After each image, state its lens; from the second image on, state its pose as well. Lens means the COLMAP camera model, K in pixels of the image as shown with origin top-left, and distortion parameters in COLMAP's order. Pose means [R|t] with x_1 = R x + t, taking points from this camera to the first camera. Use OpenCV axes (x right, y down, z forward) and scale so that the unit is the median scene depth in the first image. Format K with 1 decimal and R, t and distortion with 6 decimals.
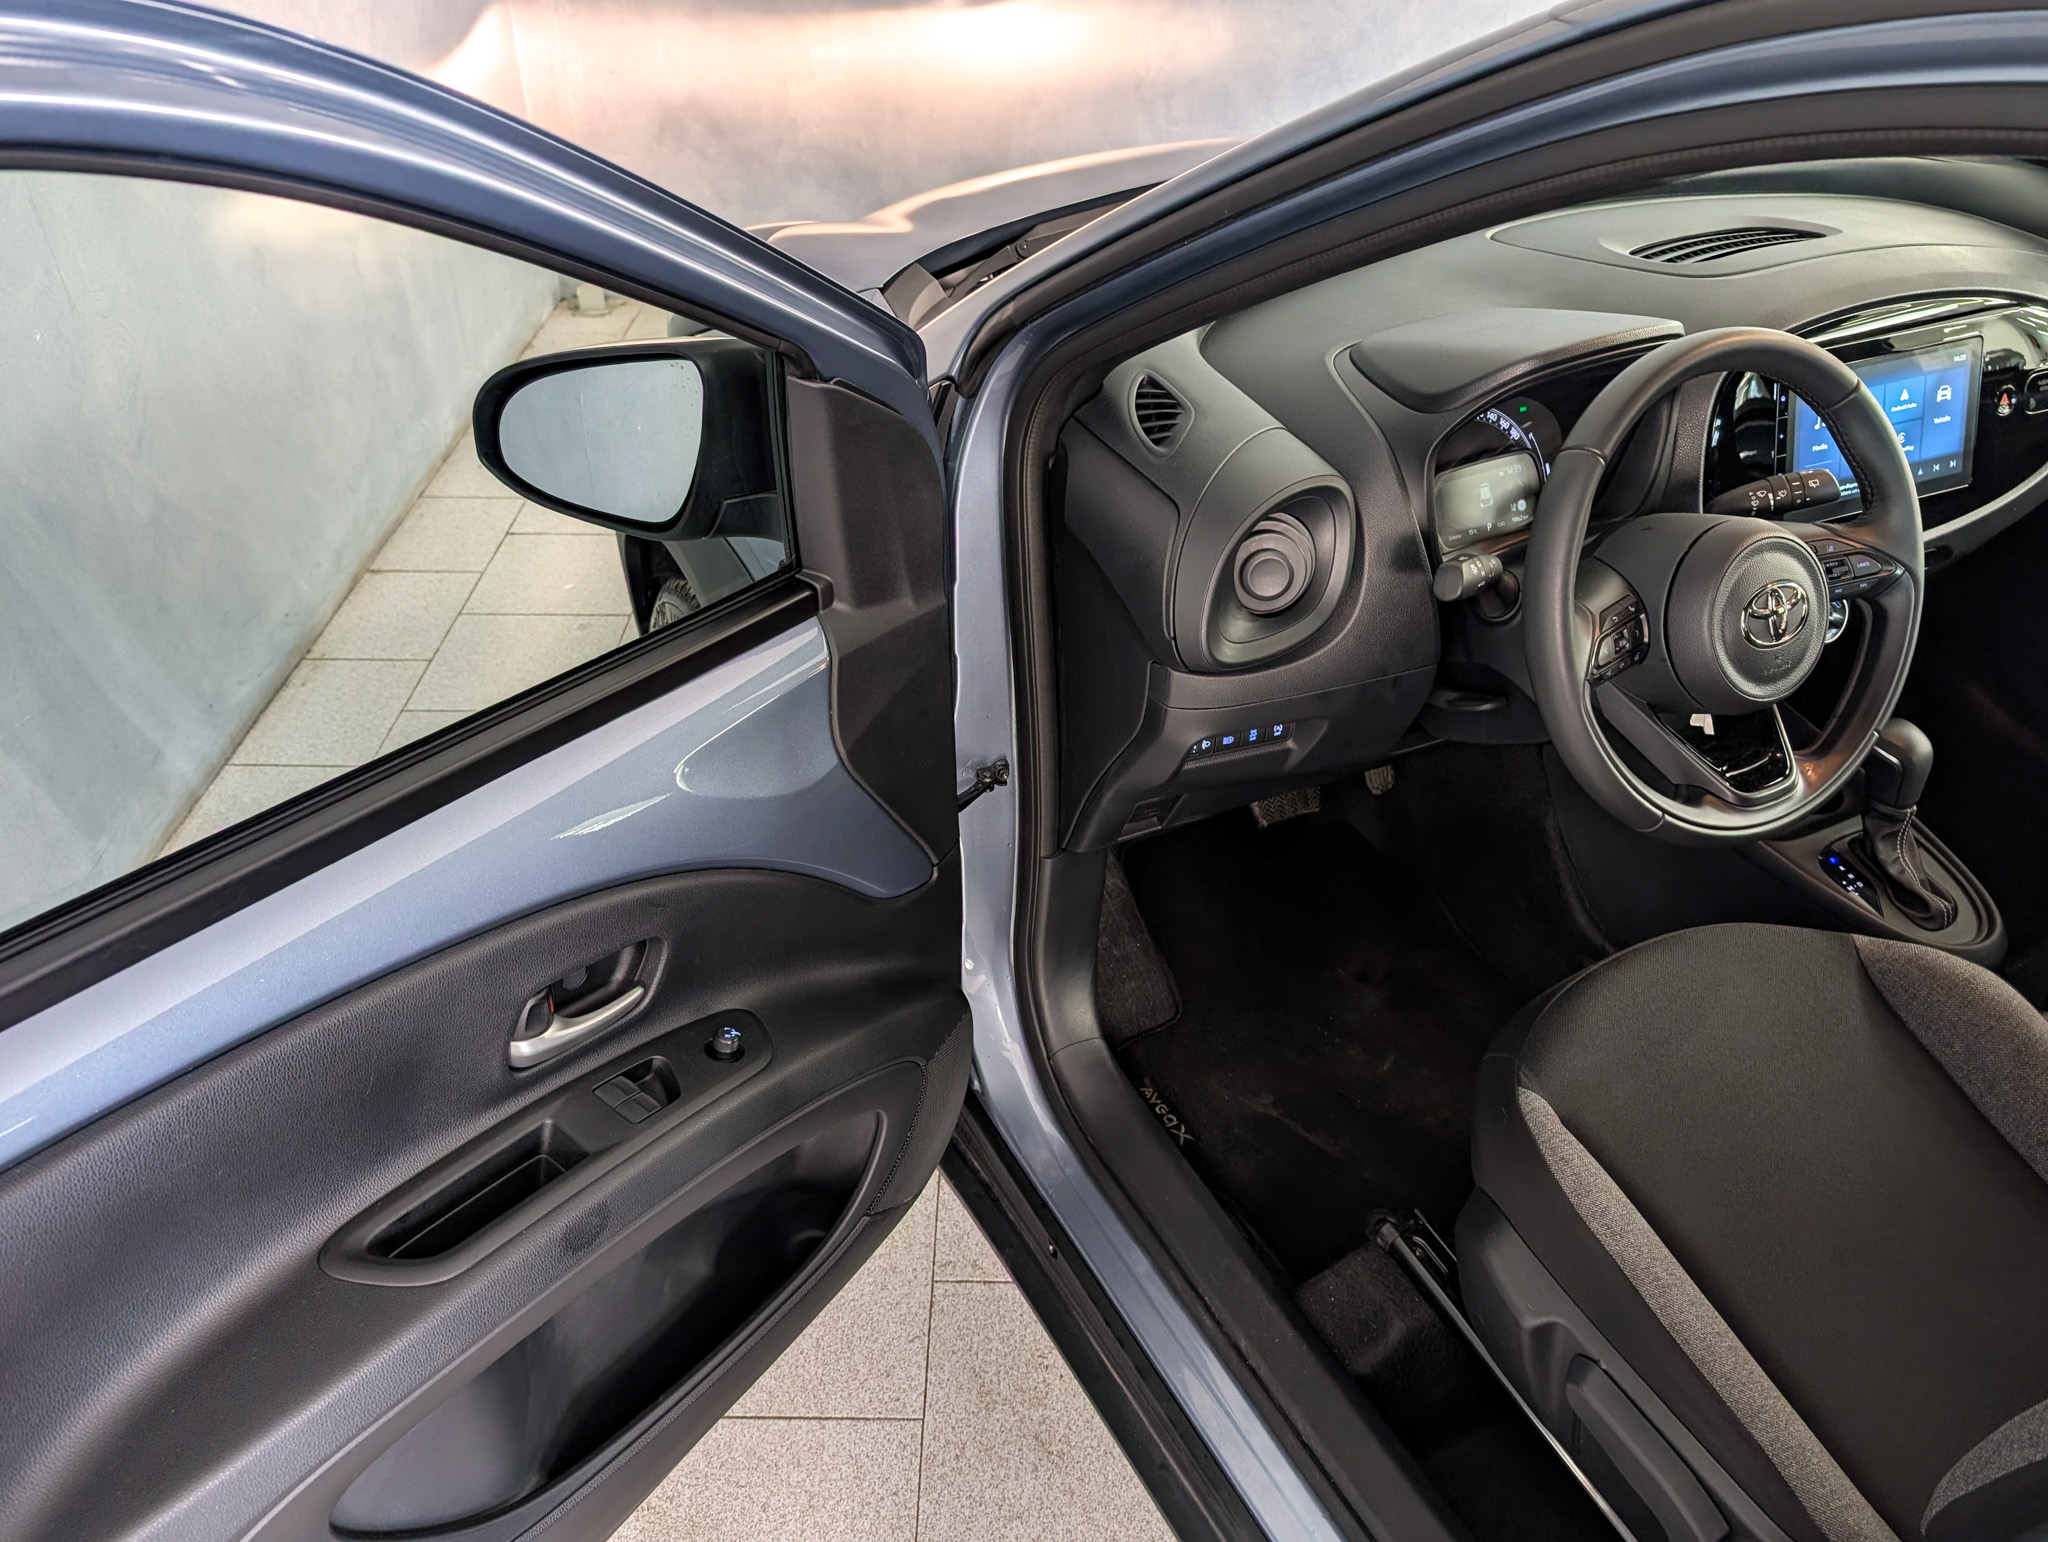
lens RADIAL K [[1525.9, 0, 1006.0], [0, 1525.9, 784.0], [0, 0, 1]] dist [0.013240, -0.000934]
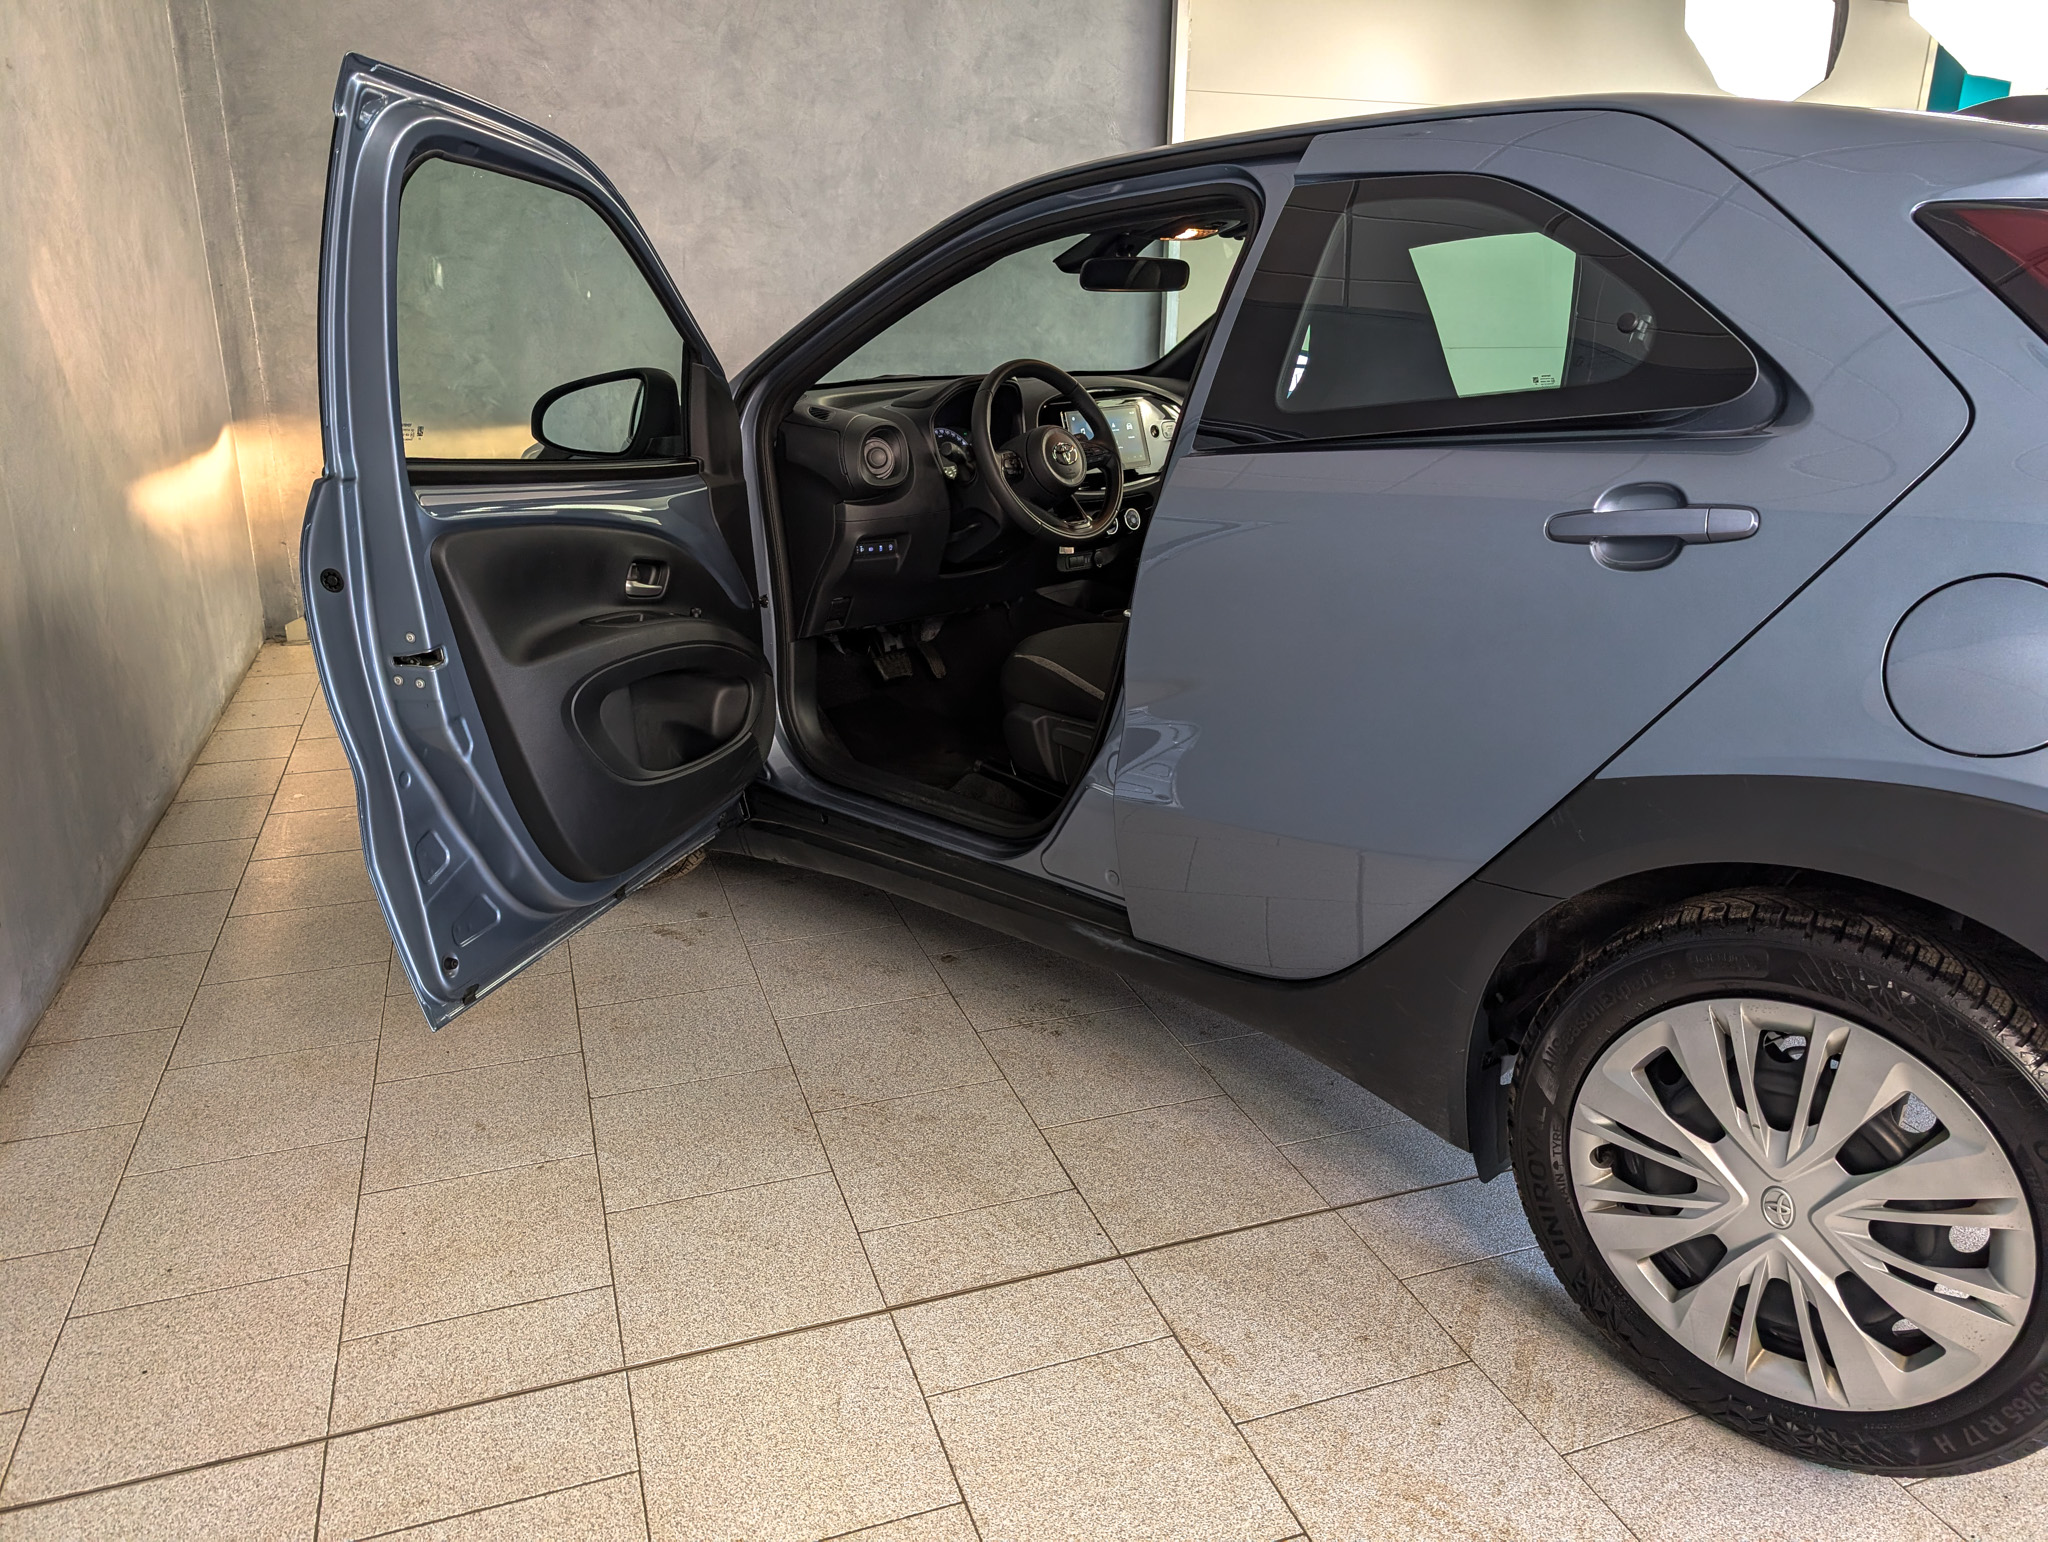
lens RADIAL K [[1463.1, 0, 1049.0], [0, 1463.1, 808.9], [0, 0, 1]] dist [0.011752, -0.007663]
pose [[0.934968, -0.108034, 0.337880, -0.391237], [0.201344, 0.945817, -0.254735, 0.958515], [-0.292052, 0.306199, 0.906061, -0.962733]]
